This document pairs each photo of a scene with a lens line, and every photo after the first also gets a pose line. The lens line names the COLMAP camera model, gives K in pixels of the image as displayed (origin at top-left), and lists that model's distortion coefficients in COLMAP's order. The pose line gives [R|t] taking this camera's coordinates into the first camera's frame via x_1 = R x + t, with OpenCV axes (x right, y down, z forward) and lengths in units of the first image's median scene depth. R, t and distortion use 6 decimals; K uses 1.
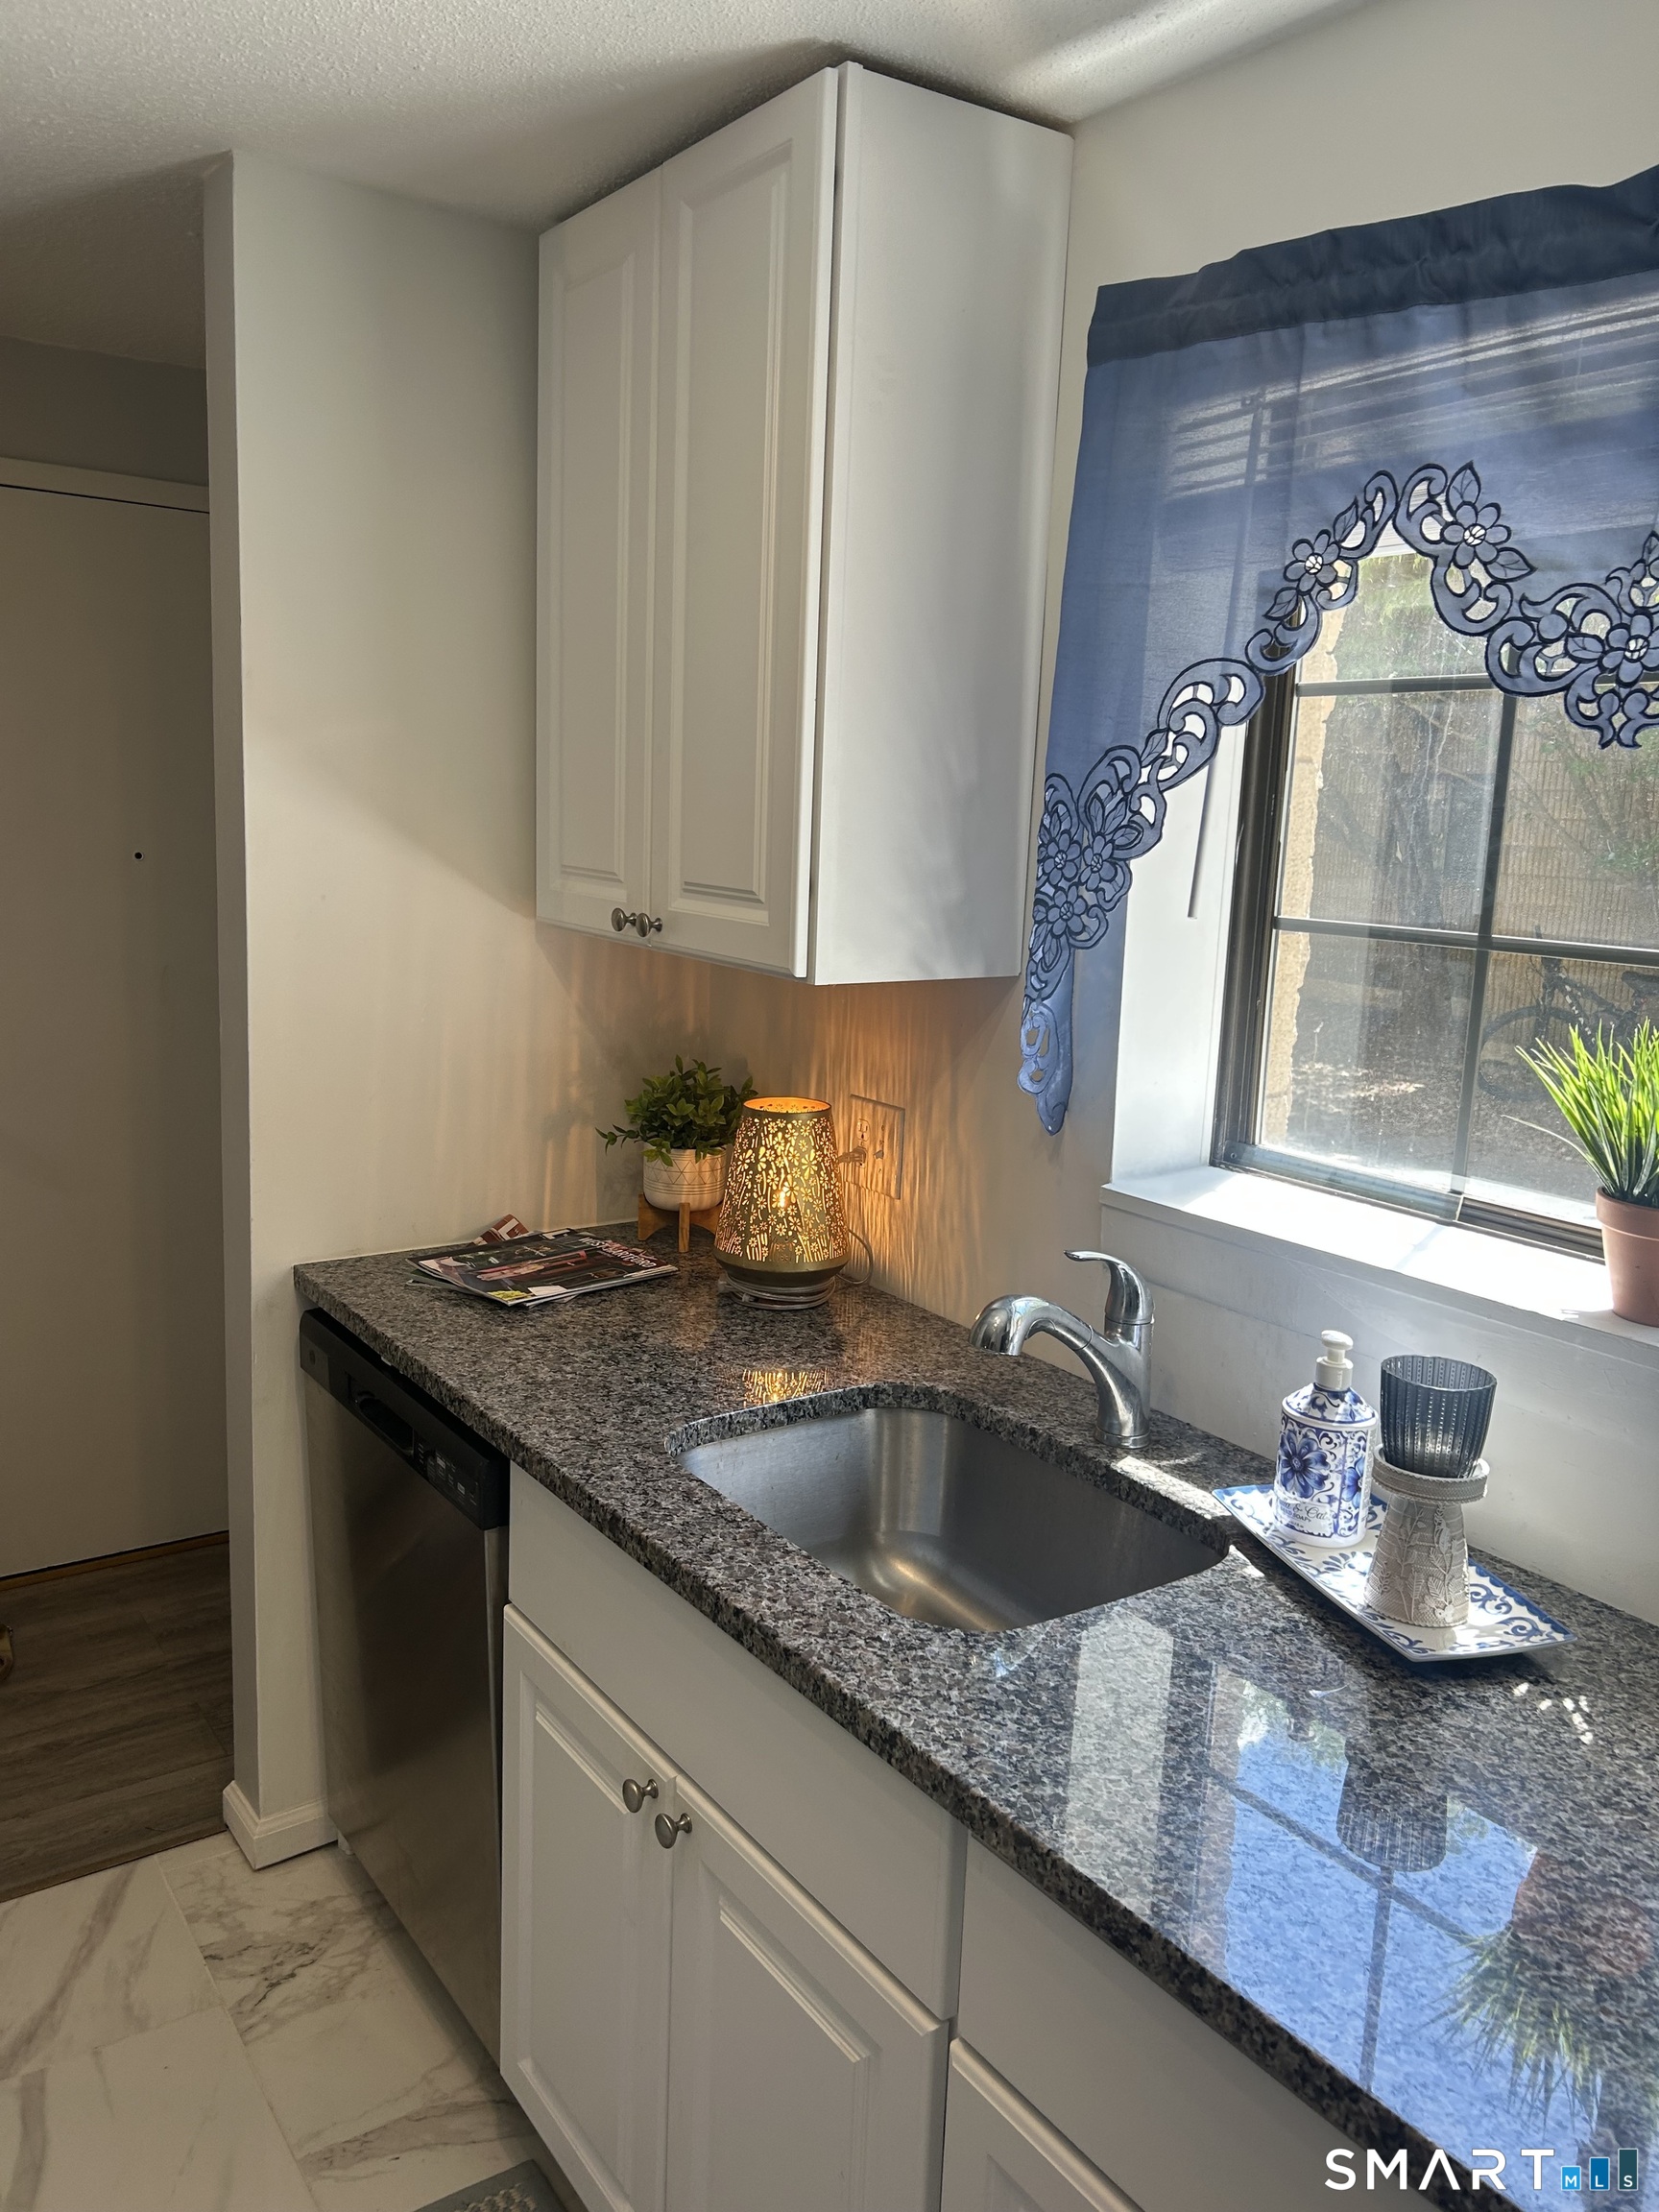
lens RADIAL K [[1679.5, 0, 828.2], [0, 1679.5, 1098.5], [0, 0, 1]] dist [0.051091, -0.029644]
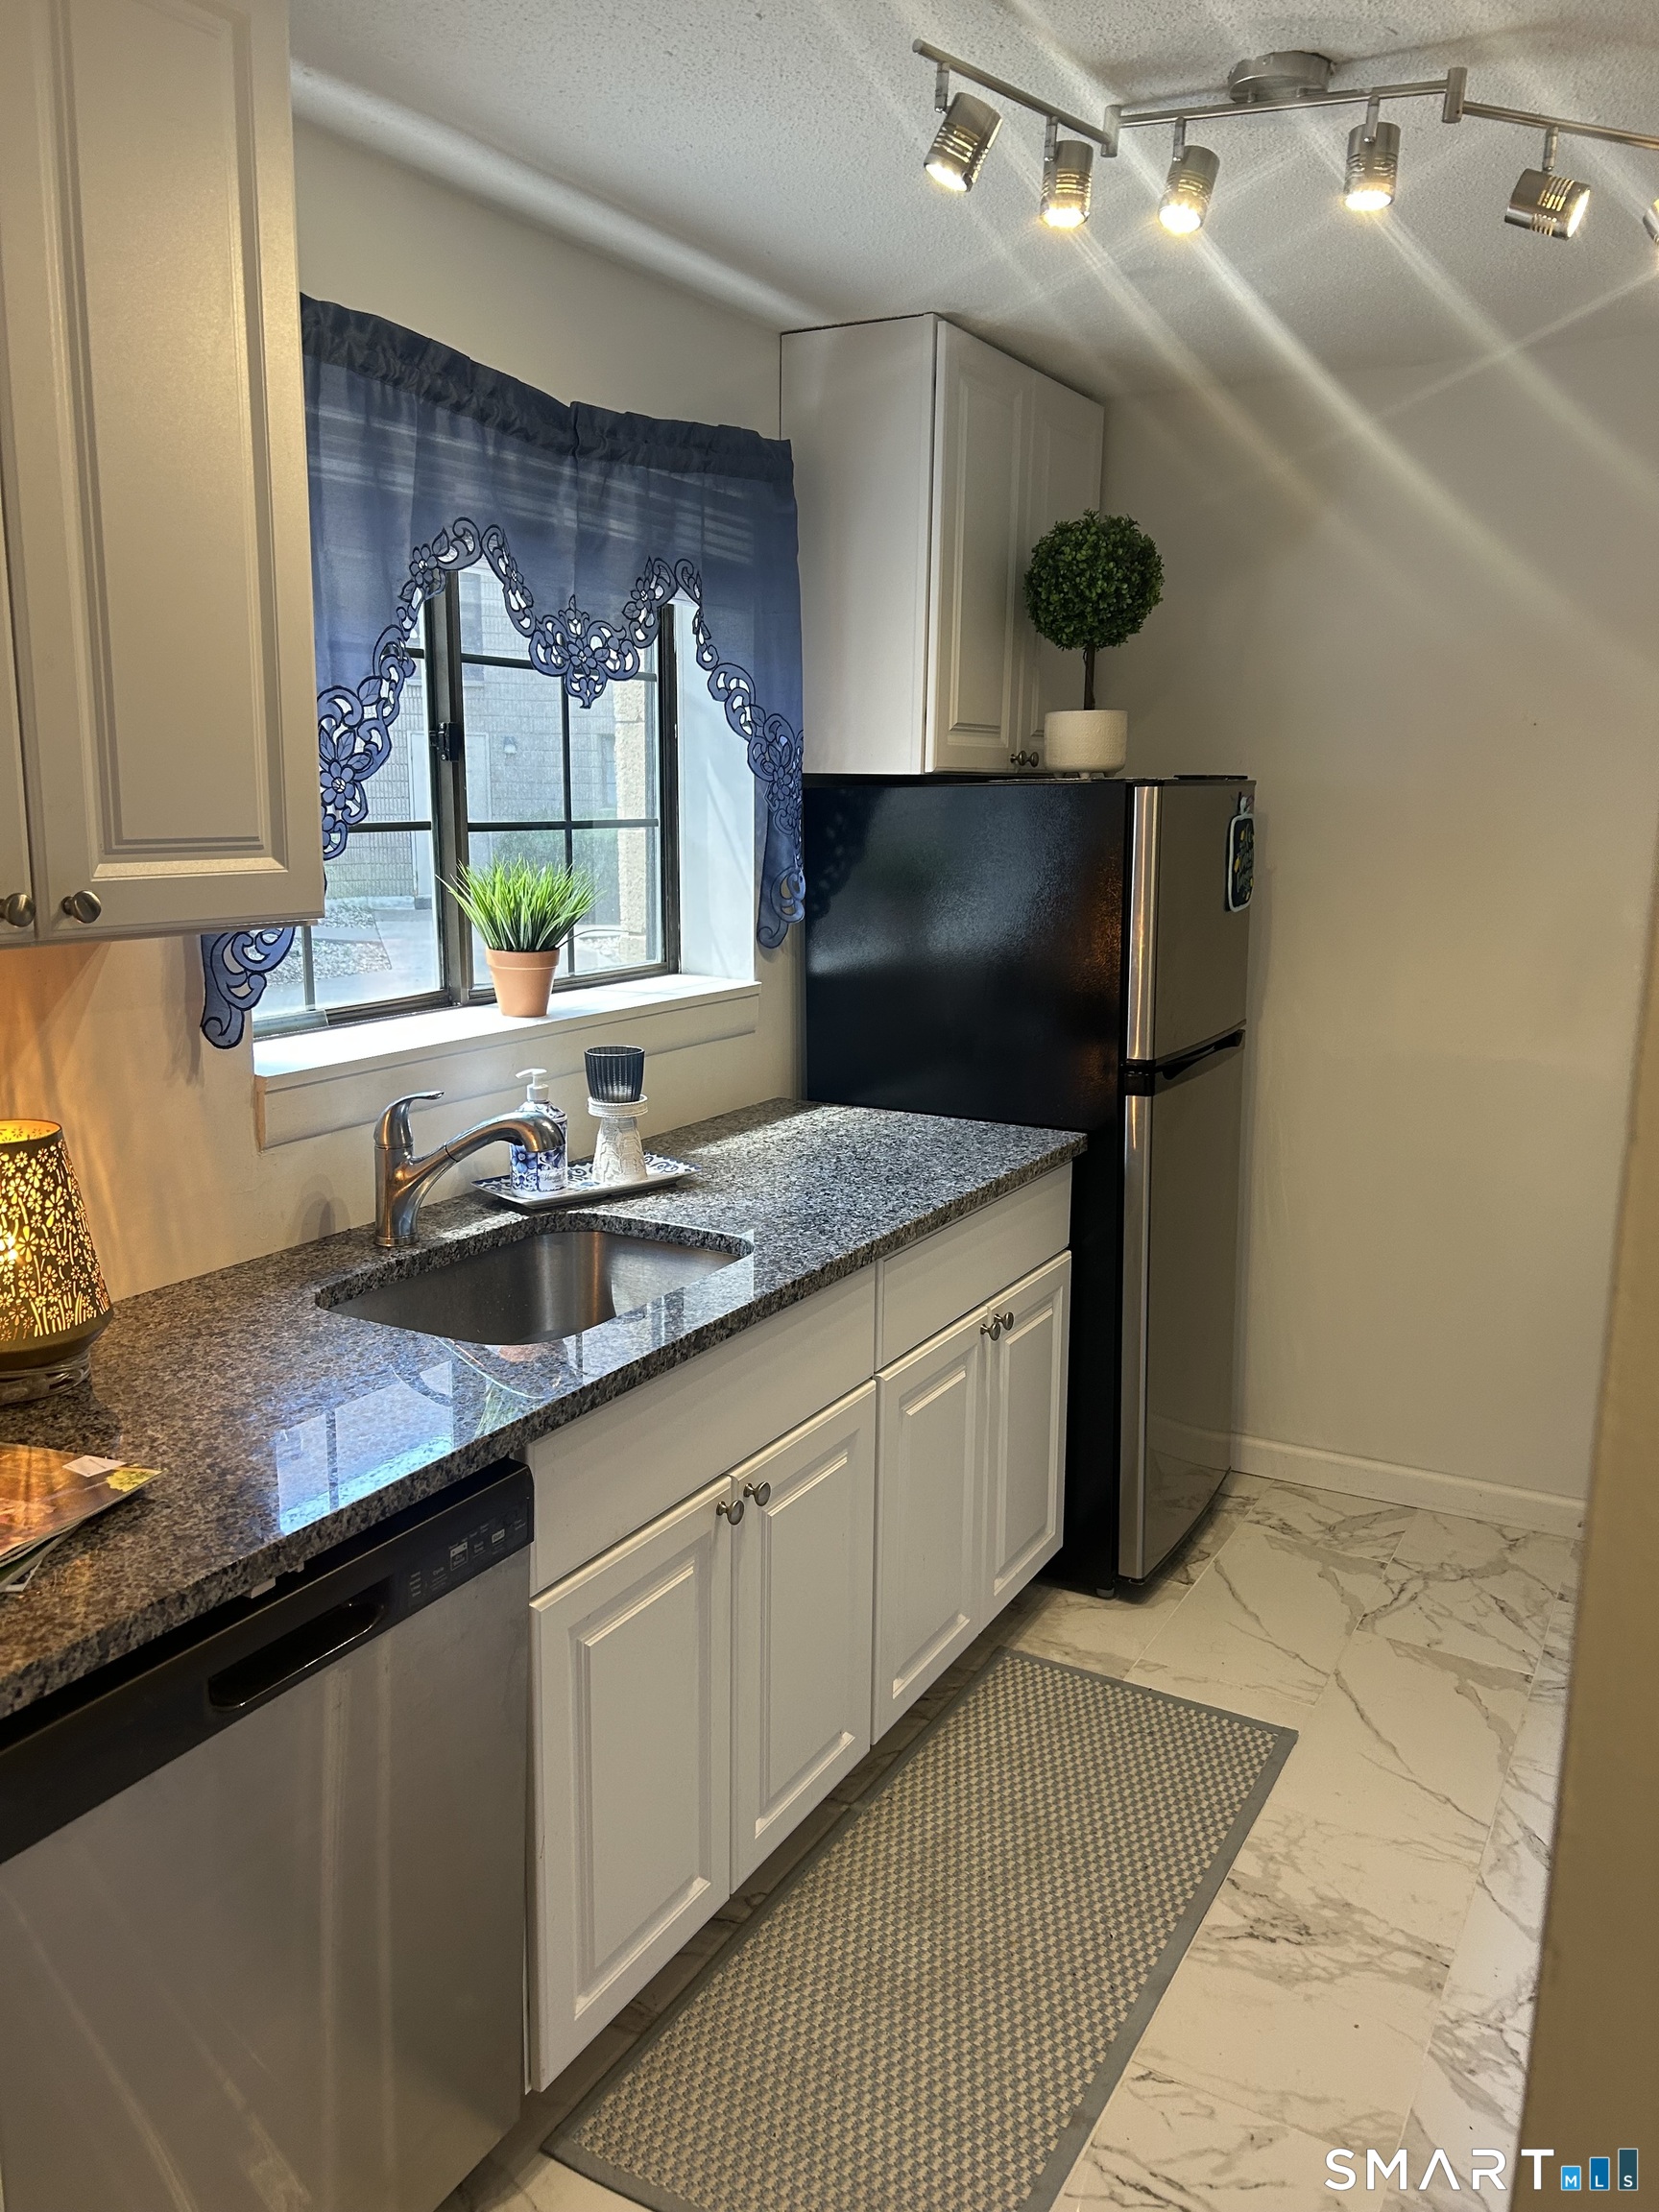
lens RADIAL K [[1679.5, 0, 826.8], [0, 1679.5, 1107.2], [0, 0, 1]] dist [0.051091, -0.029644]
pose [[-0.437965, -0.212259, 0.873575, -1.095492], [0.134336, 0.945365, 0.297052, -0.235873], [-0.888898, 0.247451, -0.385523, 1.225622]]
